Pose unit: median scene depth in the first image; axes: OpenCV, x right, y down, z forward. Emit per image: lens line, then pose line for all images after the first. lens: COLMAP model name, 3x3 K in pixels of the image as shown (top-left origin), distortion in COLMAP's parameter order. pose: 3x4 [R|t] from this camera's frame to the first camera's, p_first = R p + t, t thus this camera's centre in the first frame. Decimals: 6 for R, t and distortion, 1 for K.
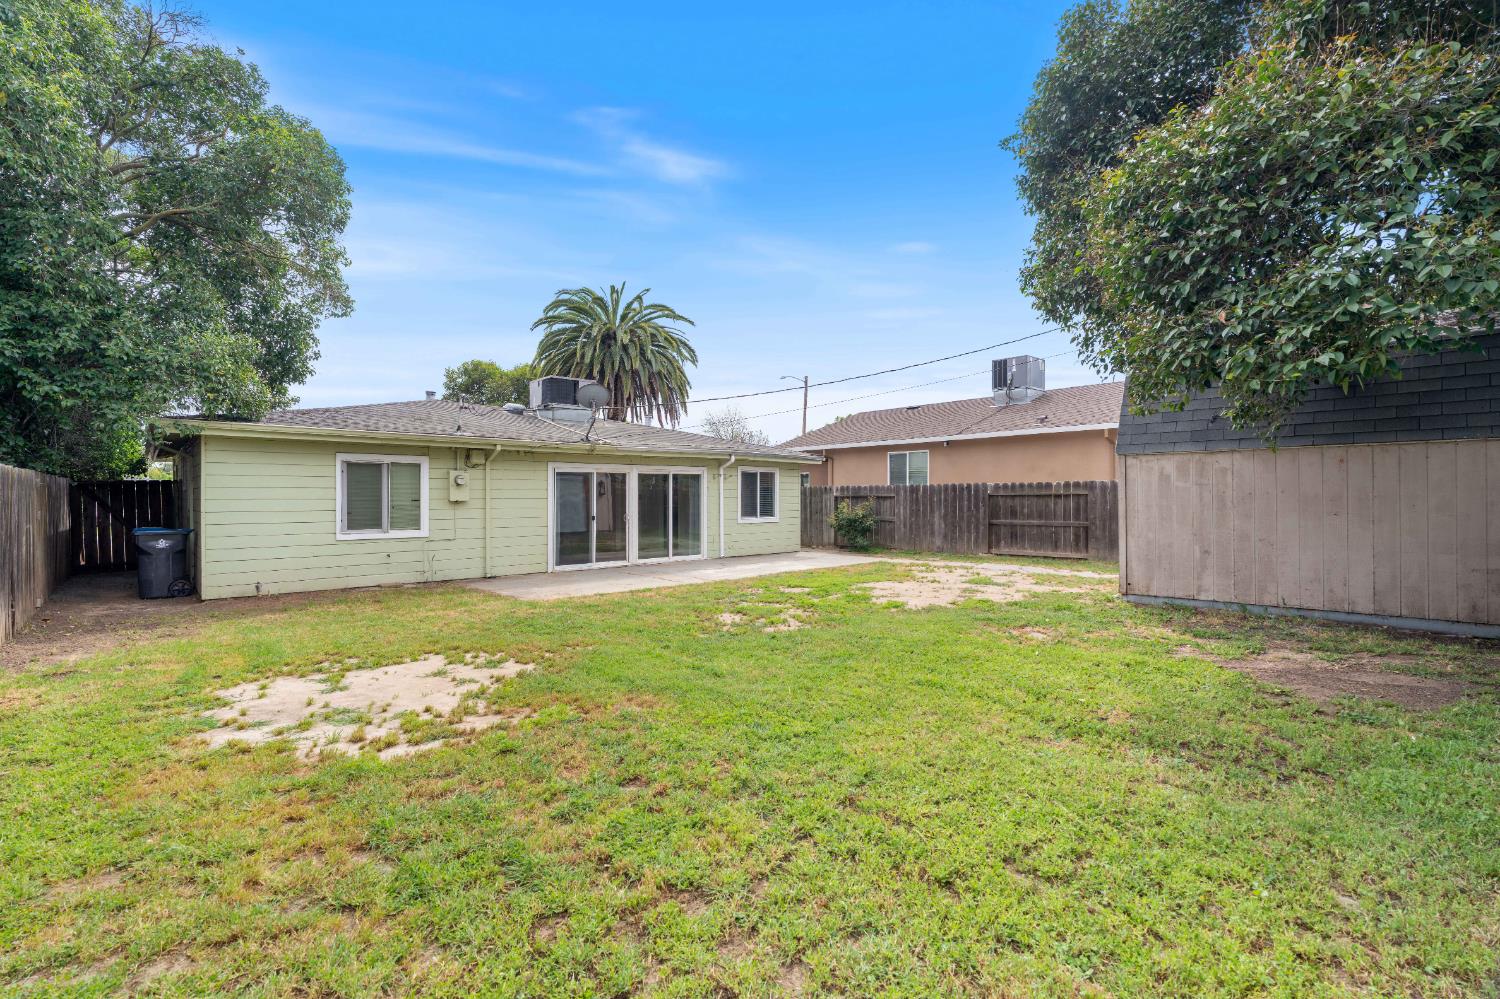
lens RADIAL K [[699.5, 0, 741.9], [0, 699.5, 516.4], [0, 0, 1]] dist [-0.003316, -0.000030]
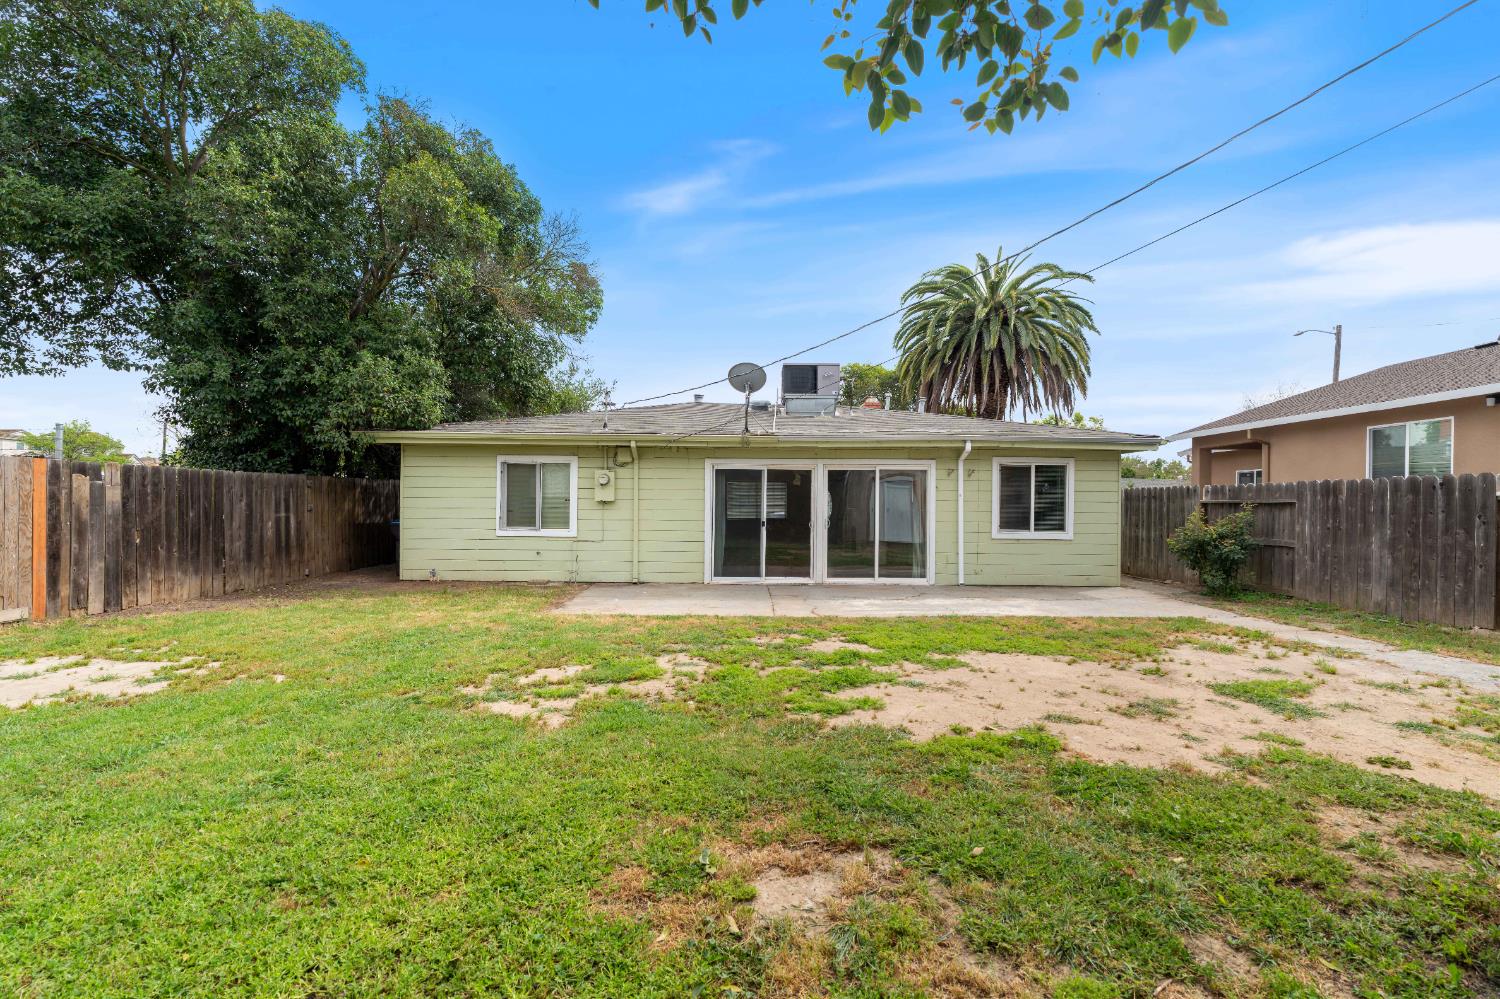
lens RADIAL K [[690.5, 0, 720.8], [0, 690.5, 502.1], [0, 0, 1]] dist [-0.002048, -0.000092]
pose [[0.730628, 0.009615, -0.682708, 0.298553], [-0.029504, 0.999411, -0.017500, -0.007027], [0.682138, 0.032928, 0.730482, 0.337362]]
